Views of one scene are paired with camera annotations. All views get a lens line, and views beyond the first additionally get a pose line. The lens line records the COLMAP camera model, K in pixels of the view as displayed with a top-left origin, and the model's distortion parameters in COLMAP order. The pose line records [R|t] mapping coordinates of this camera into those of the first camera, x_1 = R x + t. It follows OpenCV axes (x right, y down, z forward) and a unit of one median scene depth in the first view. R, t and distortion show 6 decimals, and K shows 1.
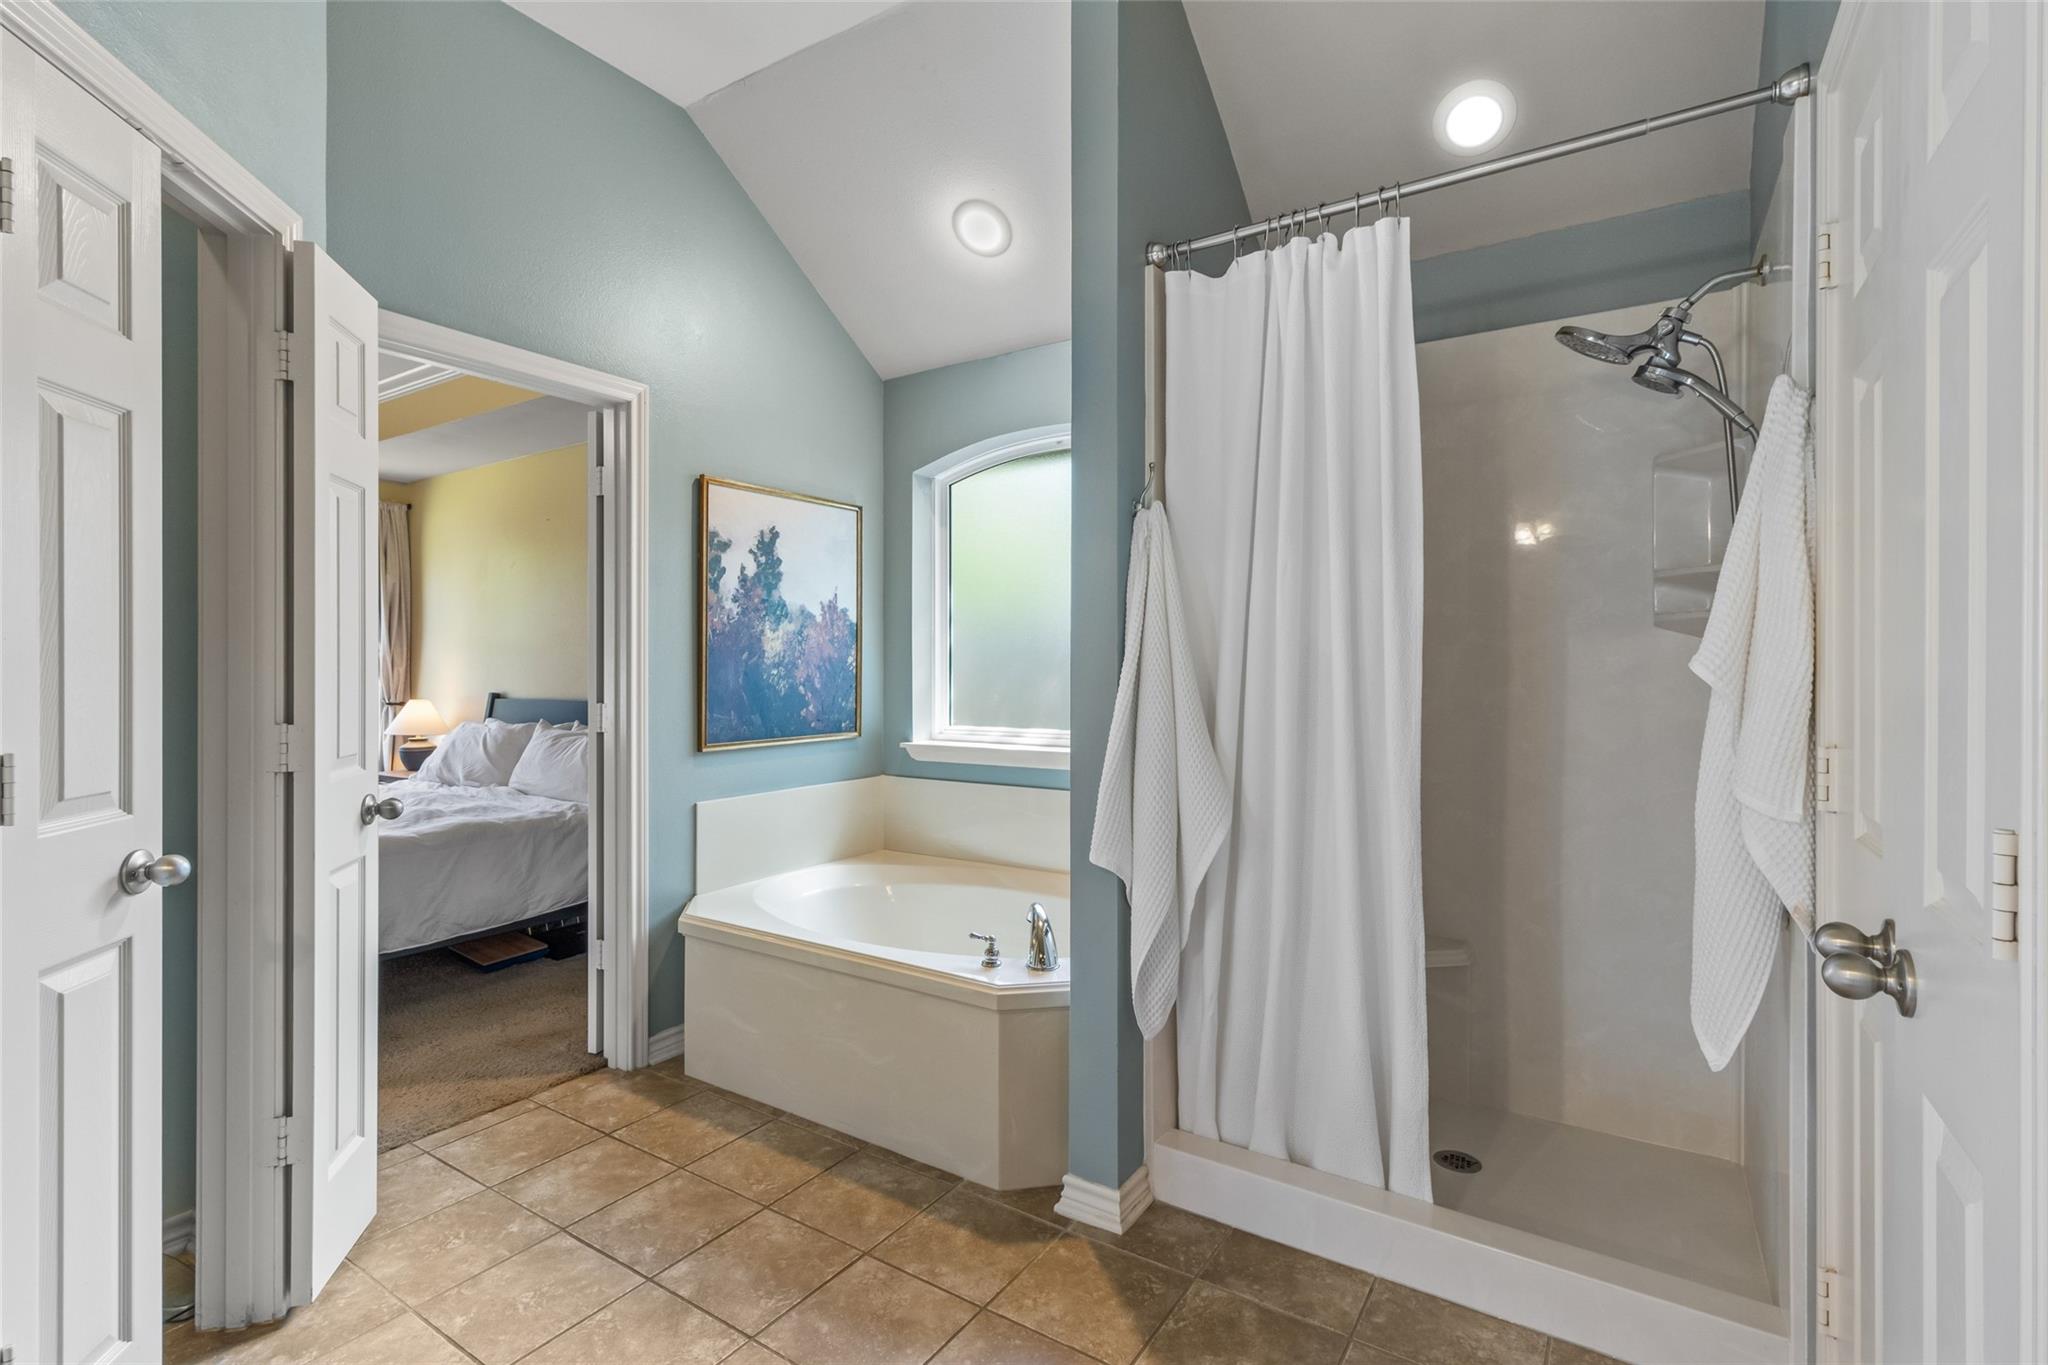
lens RADIAL K [[940.3, 0, 953.4], [0, 940.3, 637.2], [0, 0, 1]] dist [-0.000808, -0.000548]
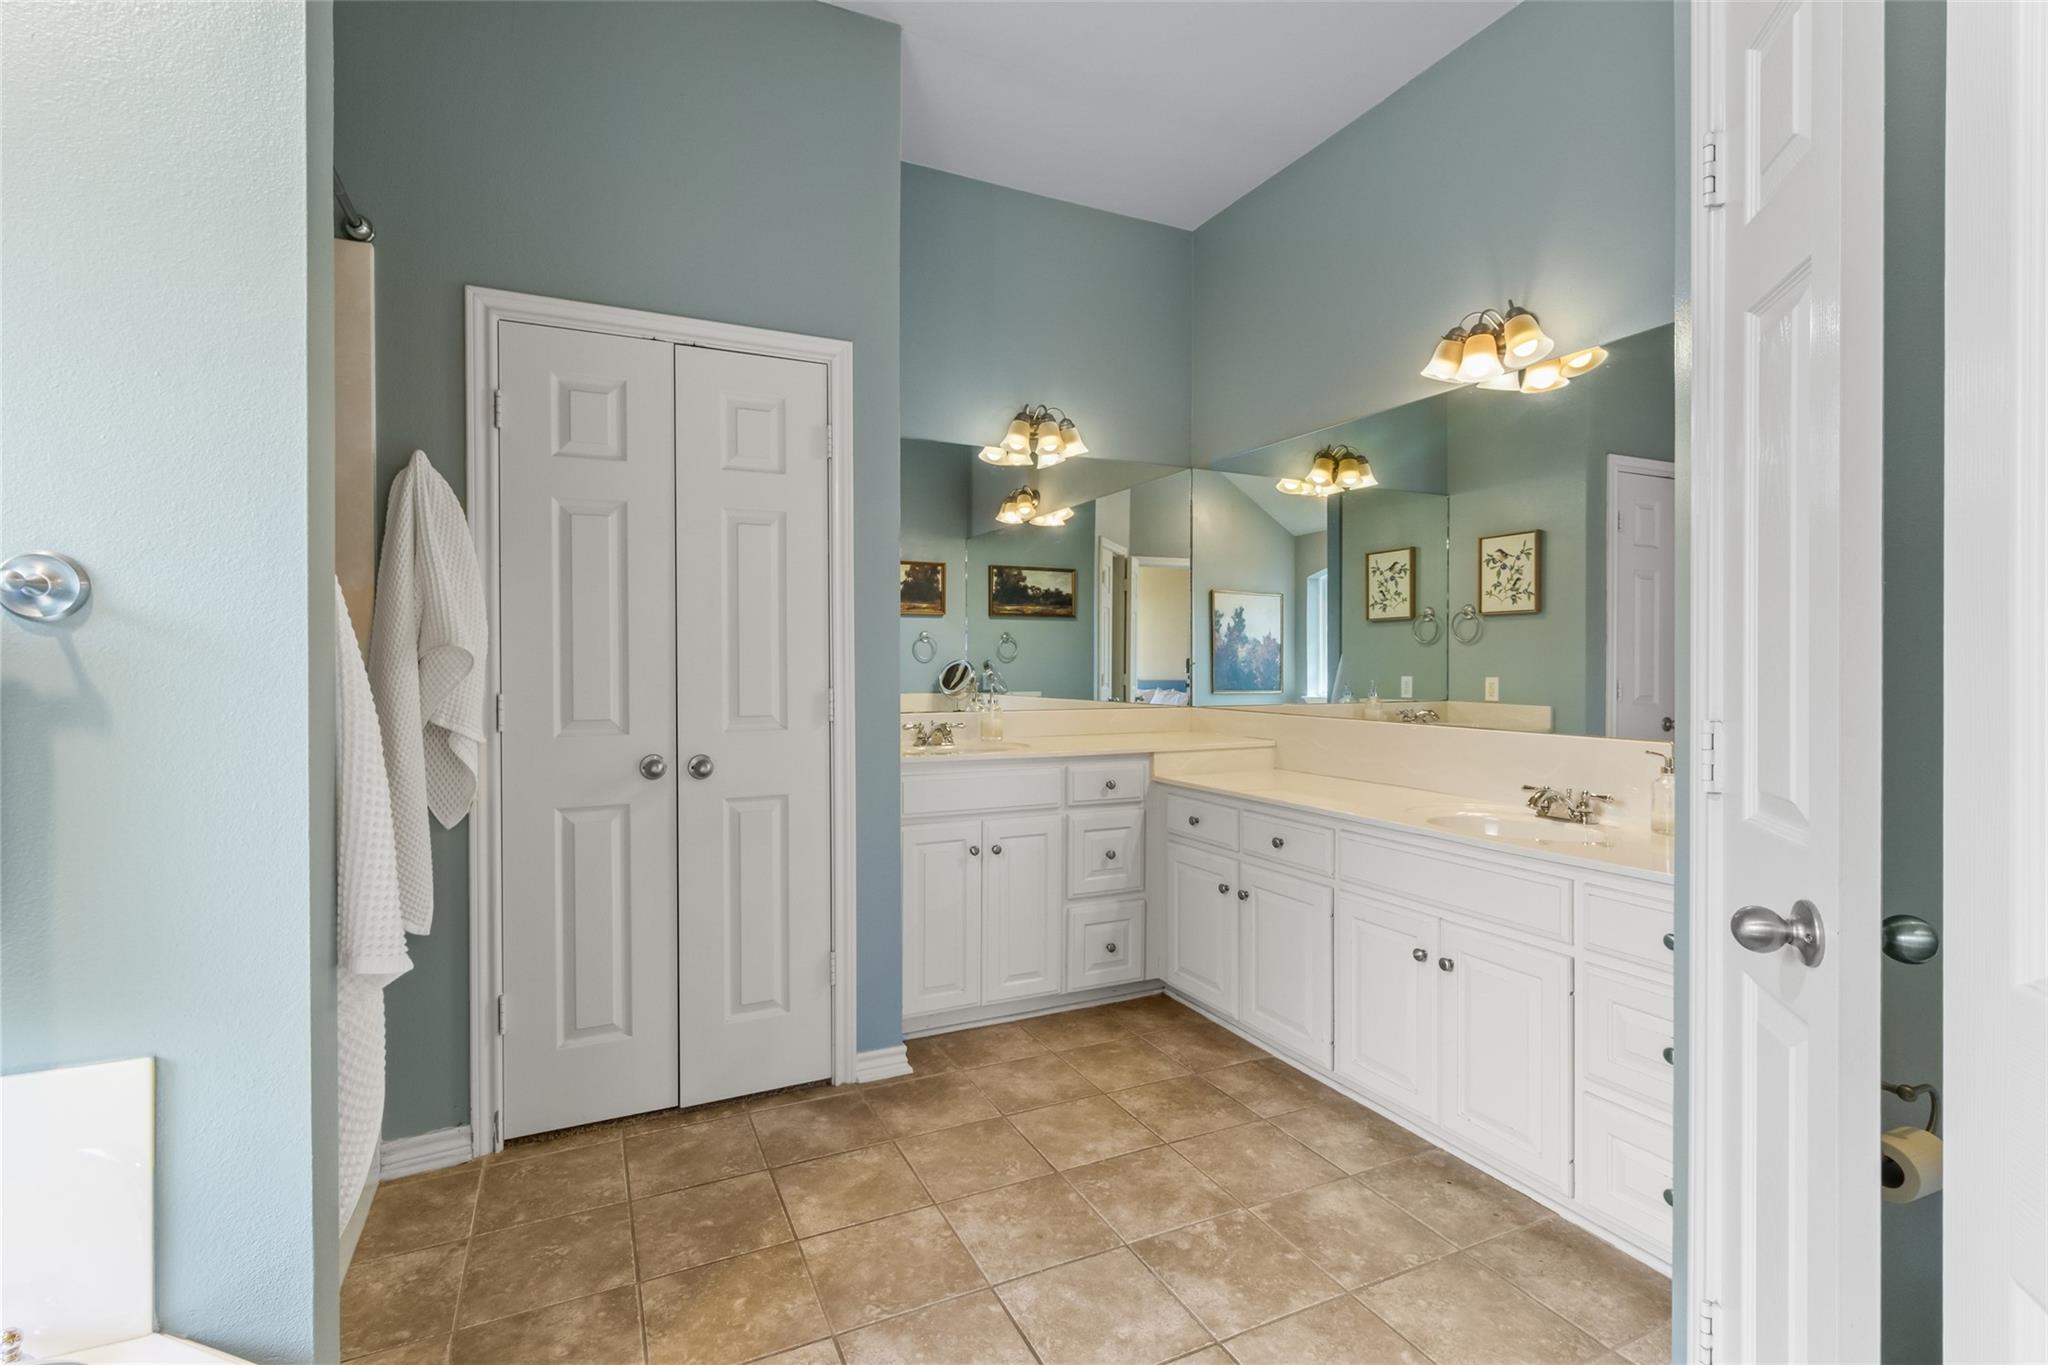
lens RADIAL K [[940.3, 0, 1023.0], [0, 940.3, 668.1], [0, 0, 1]] dist [-0.000808, -0.000548]
pose [[0.841277, 0.001385, -0.540603, 0.678073], [0.005925, 0.999913, 0.011782, 0.013966], [0.540572, -0.013115, 0.841195, -1.438387]]
